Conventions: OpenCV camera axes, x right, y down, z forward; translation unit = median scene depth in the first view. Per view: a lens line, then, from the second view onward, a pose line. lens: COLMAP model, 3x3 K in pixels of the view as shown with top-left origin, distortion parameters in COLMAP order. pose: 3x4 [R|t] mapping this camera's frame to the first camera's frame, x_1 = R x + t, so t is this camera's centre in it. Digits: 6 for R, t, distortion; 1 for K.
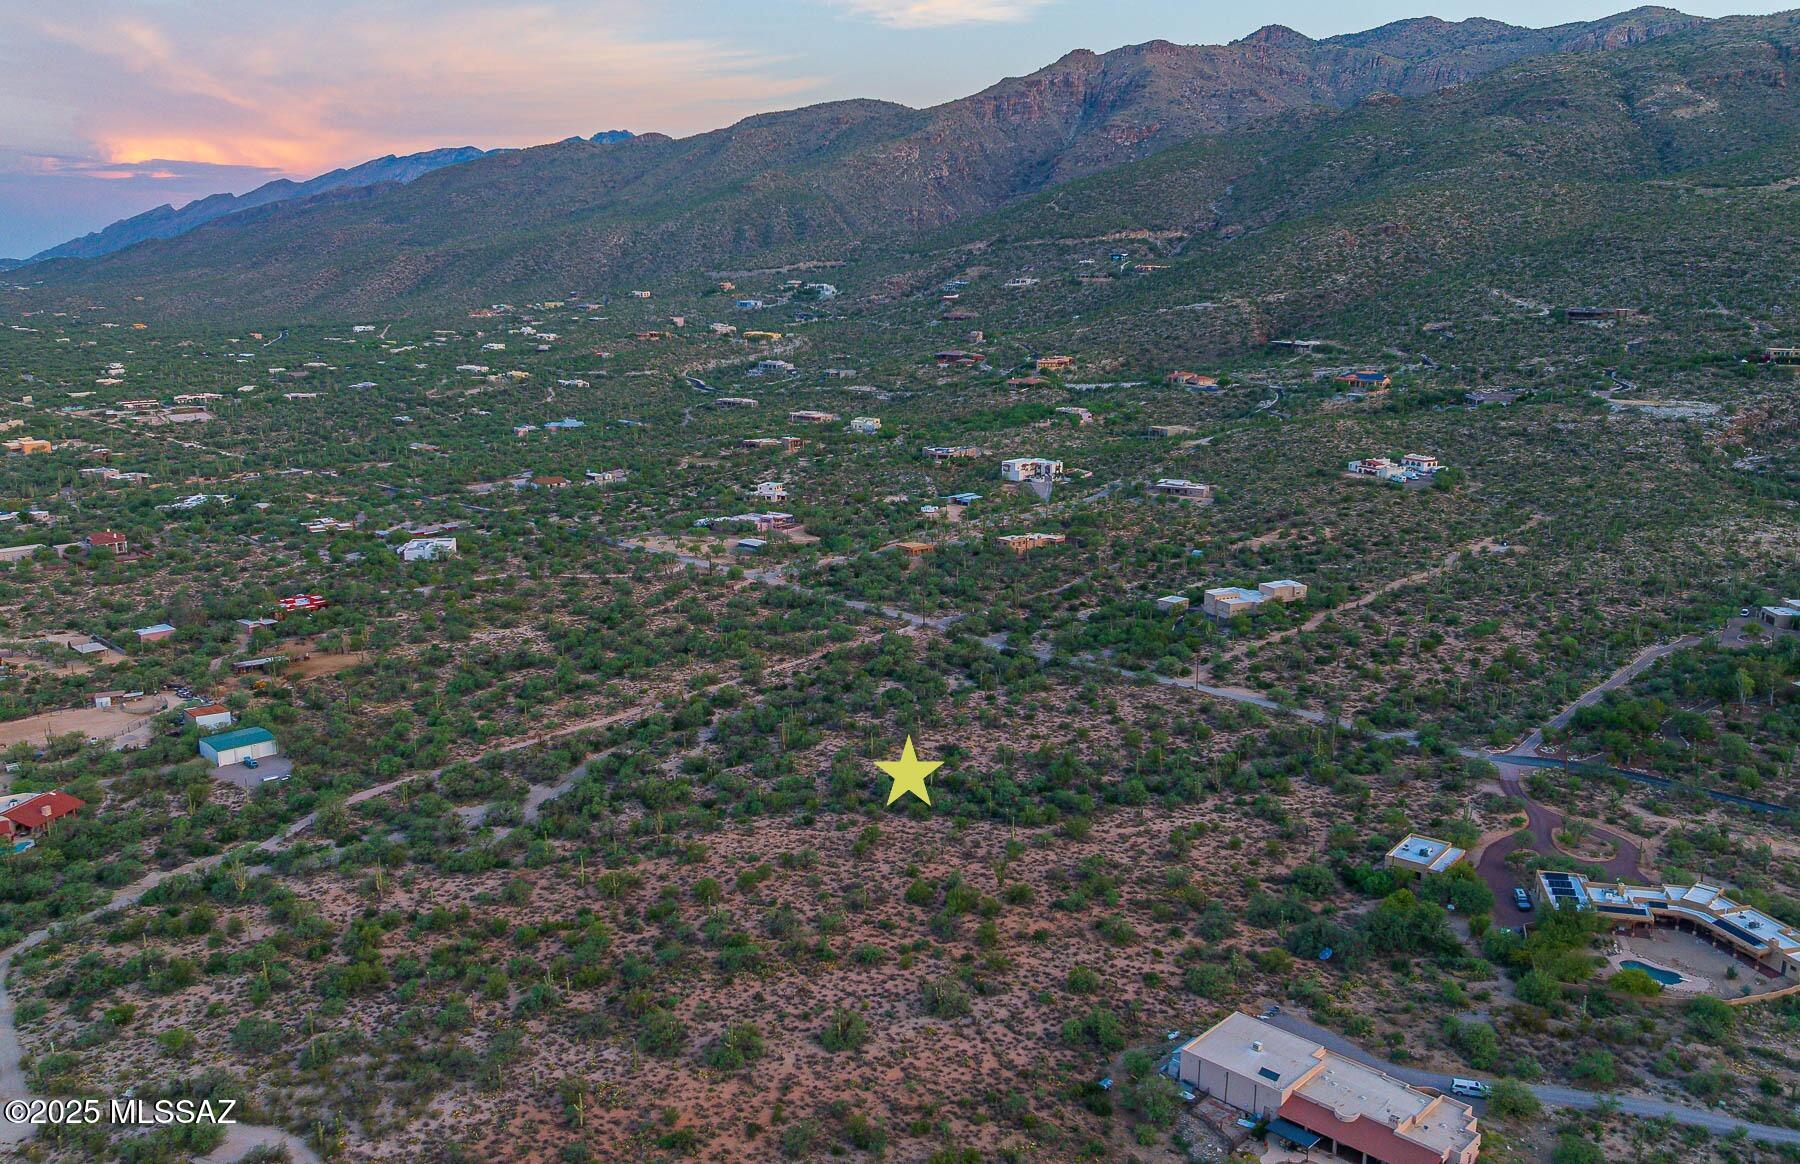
lens RADIAL K [[1457.3, 0, 901.8], [0, 1457.3, 585.5], [0, 0, 1]] dist [-0.016735, -0.004910]
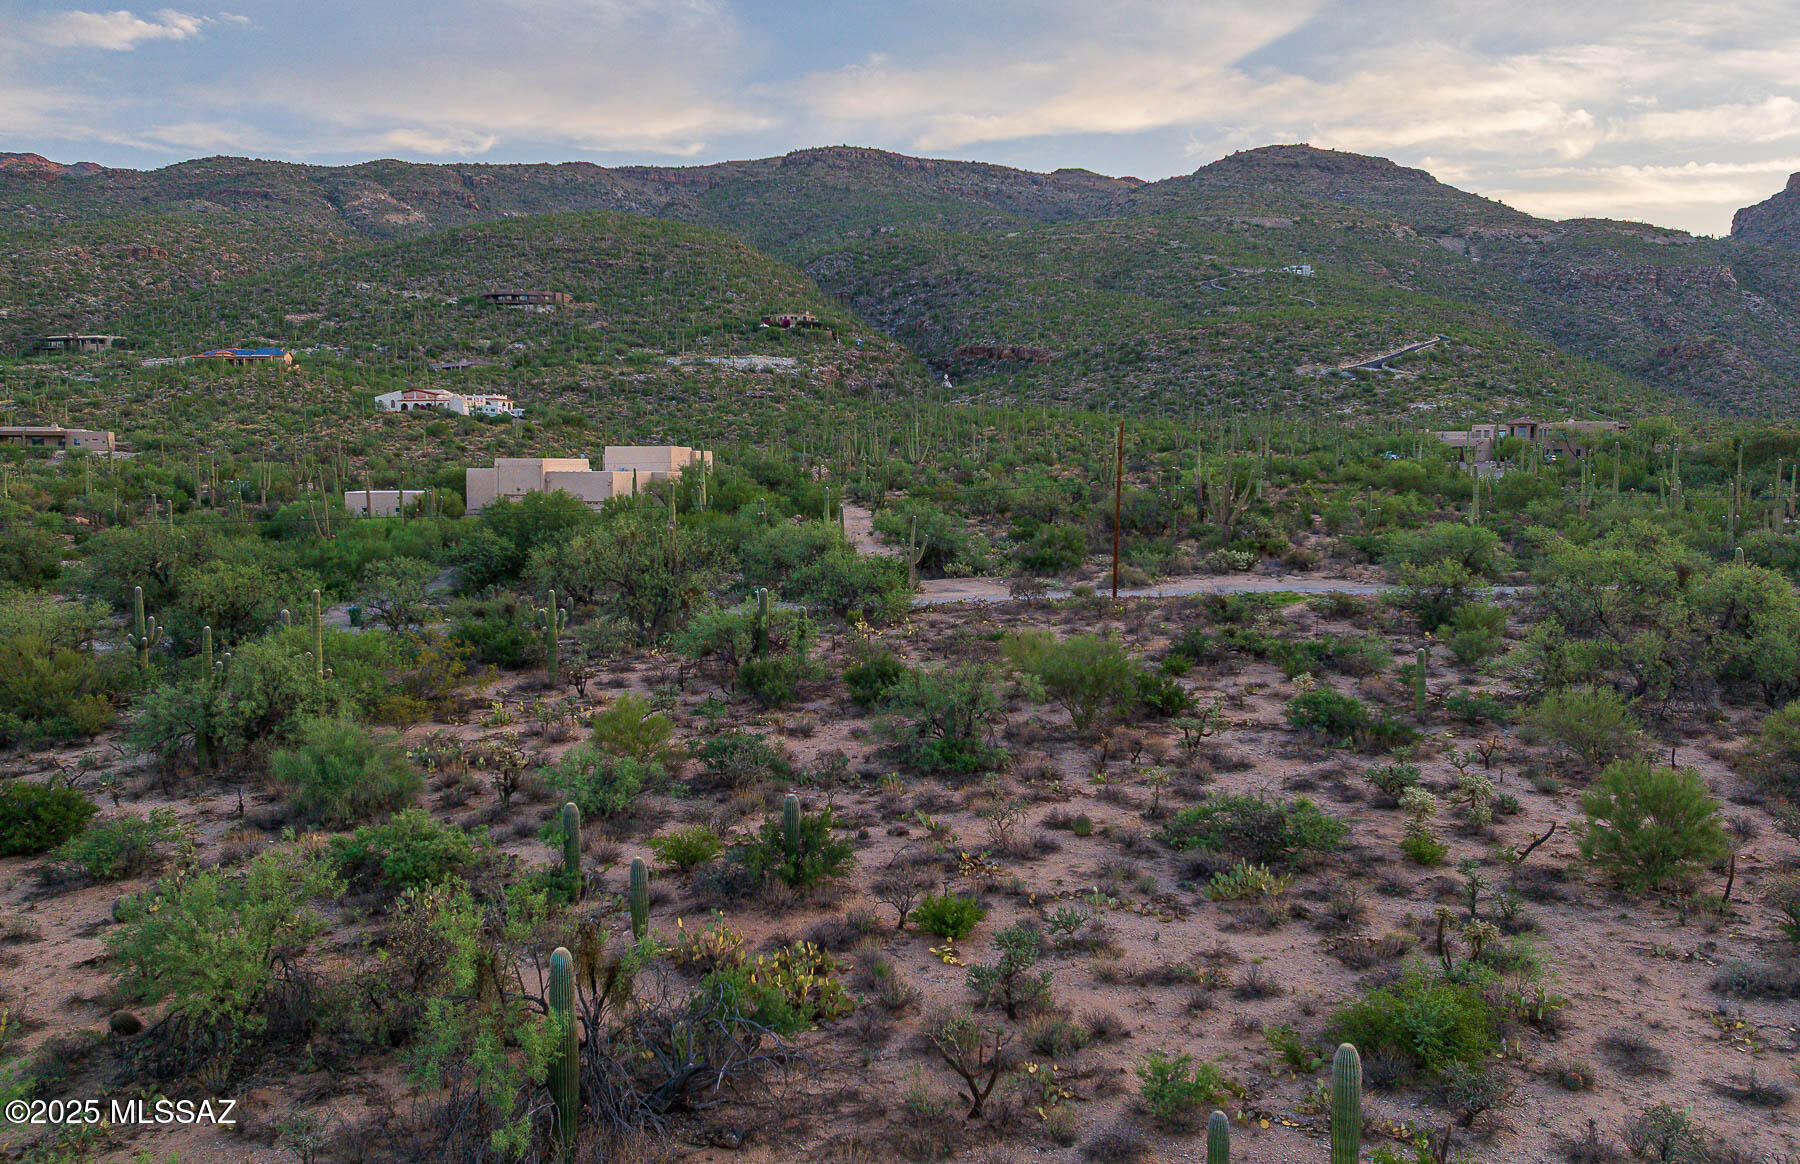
lens RADIAL K [[1457.3, 0, 898.5], [0, 1457.3, 582.9], [0, 0, 1]] dist [-0.016735, -0.004910]
pose [[0.634117, -0.062094, 0.770740, 0.008209], [0.168267, 0.983964, -0.059167, 0.024700], [-0.754706, 0.167209, 0.634397, 0.288982]]
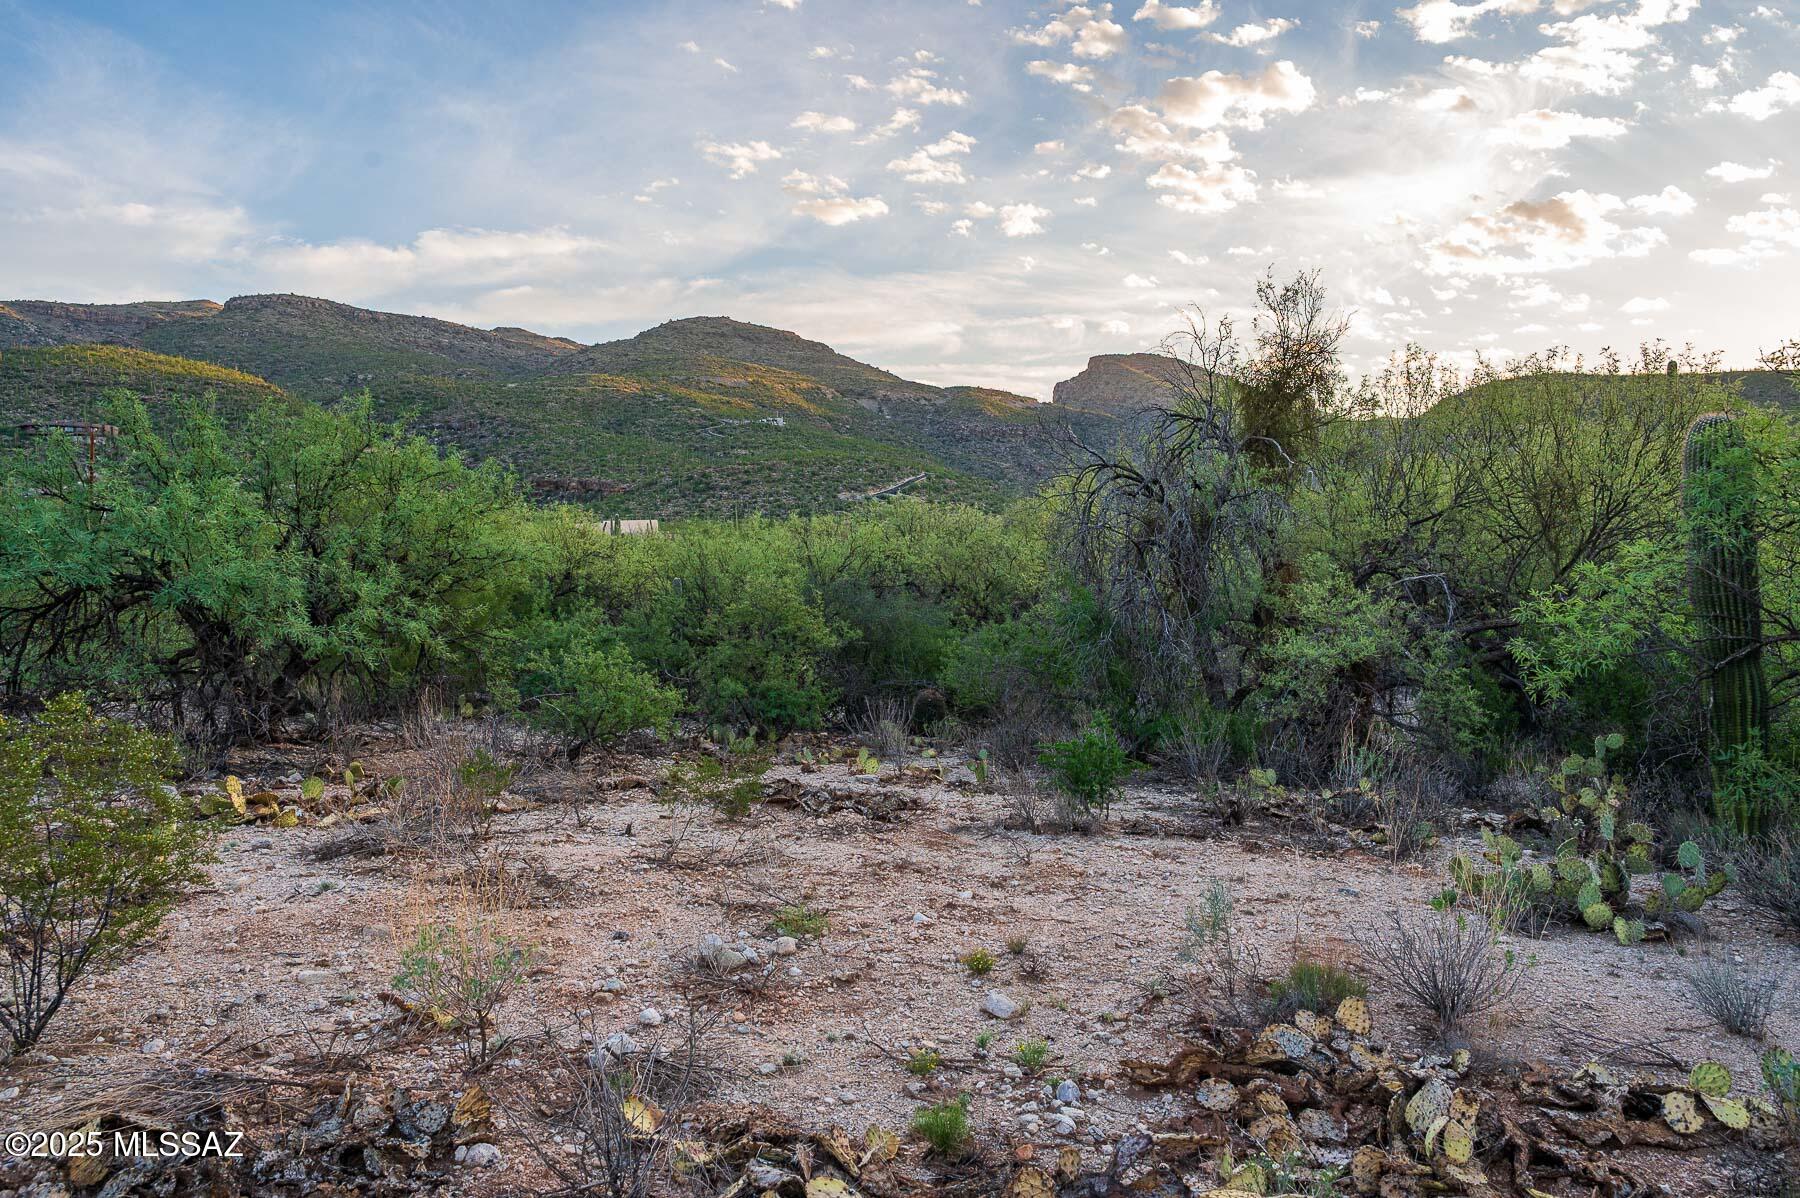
lens RADIAL K [[1340.9, 0, 900.3], [0, 1340.9, 598.9], [0, 0, 1]] dist [0.024321, 0.001274]
pose [[0.267205, -0.013367, 0.963547, -0.057430], [0.241960, 0.968801, -0.053659, 0.026906], [-0.932768, 0.247478, 0.262102, 0.317433]]
